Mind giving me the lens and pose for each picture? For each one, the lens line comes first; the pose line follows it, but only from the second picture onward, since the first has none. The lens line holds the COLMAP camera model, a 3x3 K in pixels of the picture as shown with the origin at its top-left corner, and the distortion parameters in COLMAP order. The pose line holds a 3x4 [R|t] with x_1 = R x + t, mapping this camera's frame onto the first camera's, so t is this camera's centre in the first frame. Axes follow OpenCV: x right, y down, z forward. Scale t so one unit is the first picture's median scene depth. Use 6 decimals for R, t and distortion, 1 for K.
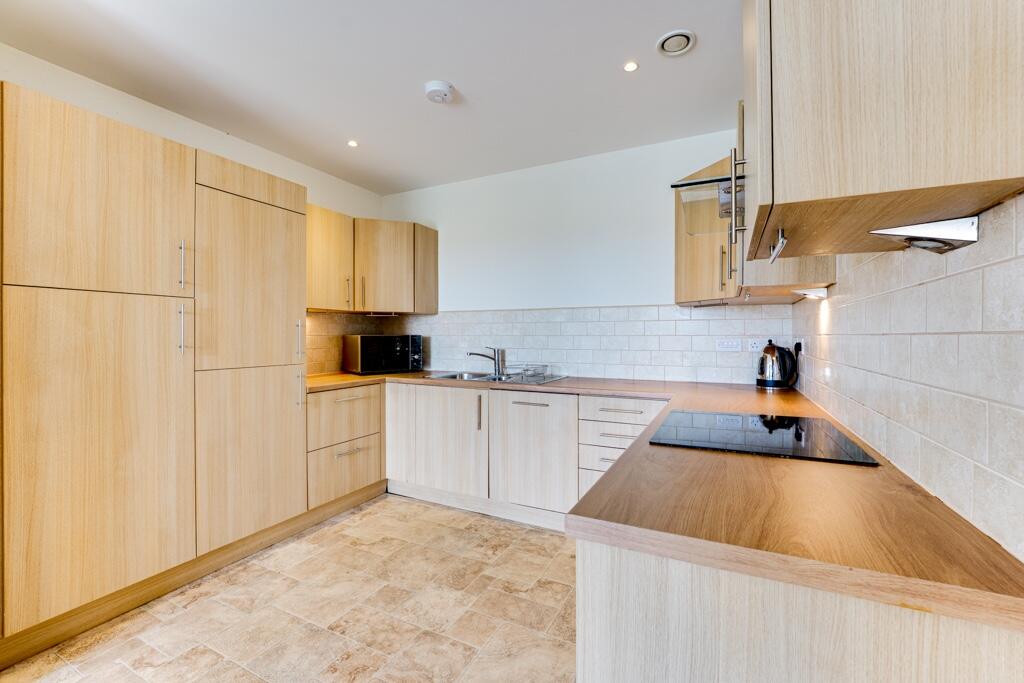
lens RADIAL K [[419.7, 0, 519.8], [0, 419.7, 337.0], [0, 0, 1]] dist [-0.015053, 0.001069]
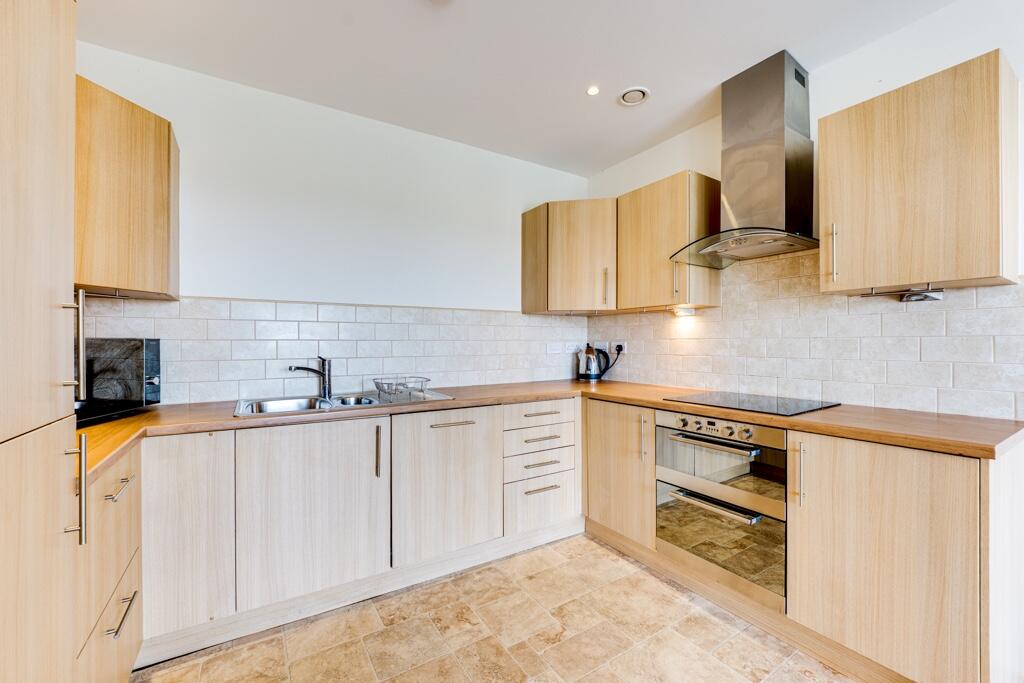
lens RADIAL K [[419.7, 0, 513.6], [0, 419.7, 343.8], [0, 0, 1]] dist [-0.015053, 0.001069]
pose [[0.522426, -0.002907, 0.852680, -0.657423], [0.005120, 0.999987, 0.000273, 0.006026], [-0.852669, 0.004223, 0.522434, 0.525157]]
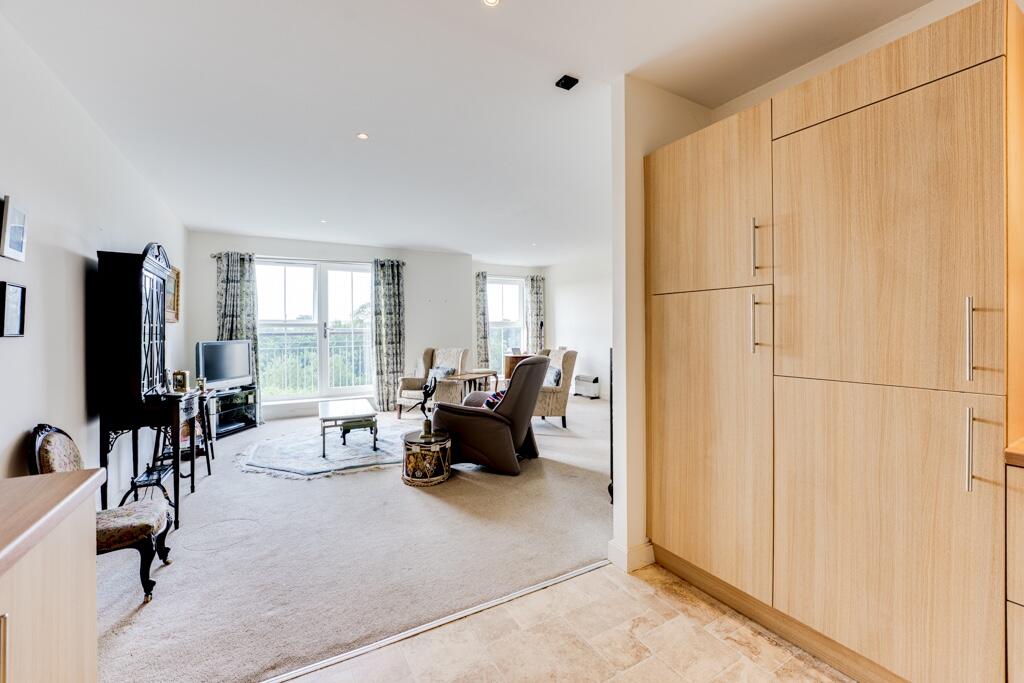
lens RADIAL K [[419.7, 0, 509.0], [0, 419.7, 328.9], [0, 0, 1]] dist [-0.015053, 0.001069]
pose [[-0.562672, 0.005407, -0.826663, 0.142308], [0.003727, 0.999985, 0.004005, -0.011082], [0.826672, -0.000827, -0.562684, 0.864678]]
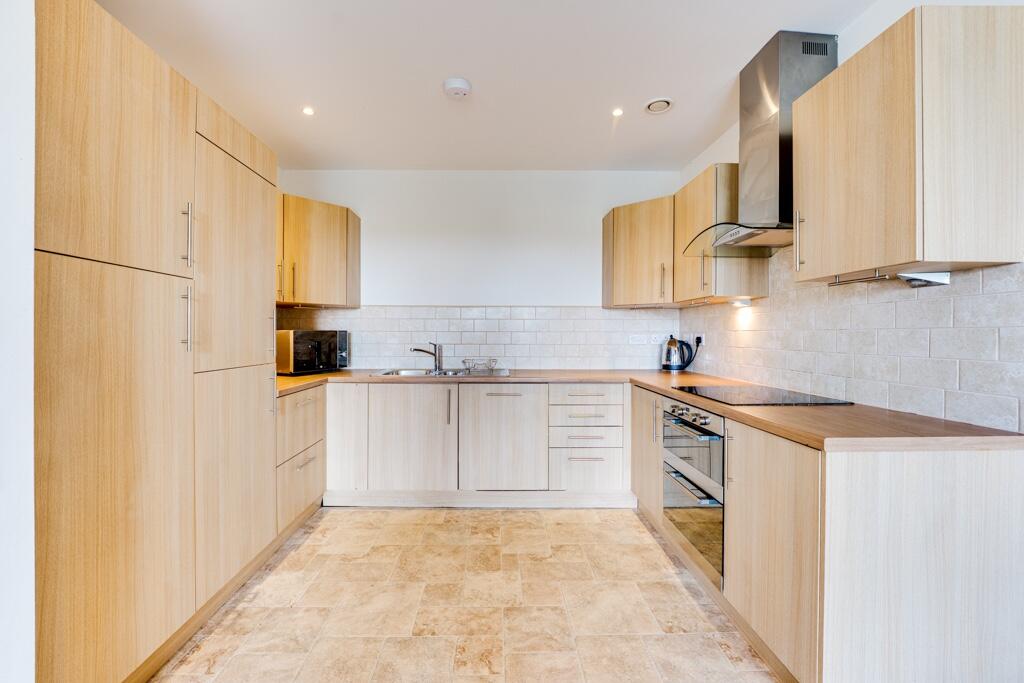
lens RADIAL K [[419.7, 0, 492.5], [0, 419.7, 336.0], [0, 0, 1]] dist [-0.015053, 0.001069]
pose [[0.897733, 0.001065, 0.440538, -0.522548], [-0.001496, 0.999999, 0.000630, 0.009072], [-0.440537, -0.001224, 0.897734, 0.046143]]
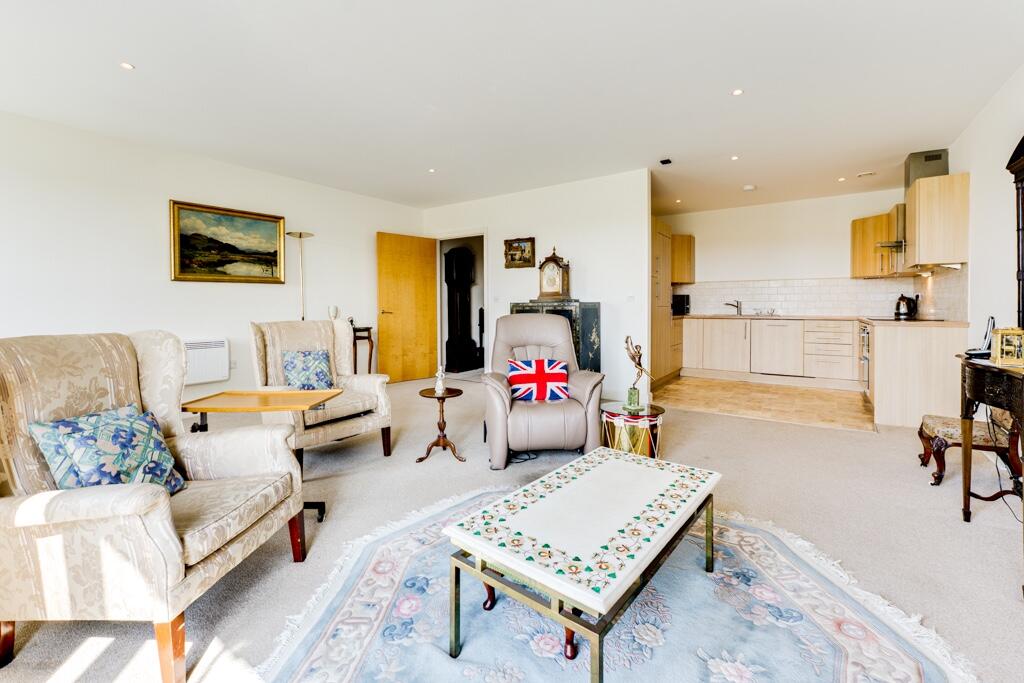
lens RADIAL K [[419.7, 0, 526.0], [0, 419.7, 311.5], [0, 0, 1]] dist [-0.015053, 0.001069]
pose [[0.989502, 0.001157, -0.144518, -1.016856], [0.000499, 0.999935, 0.011417, 0.071032], [0.144521, -0.011370, 0.989436, -1.405899]]
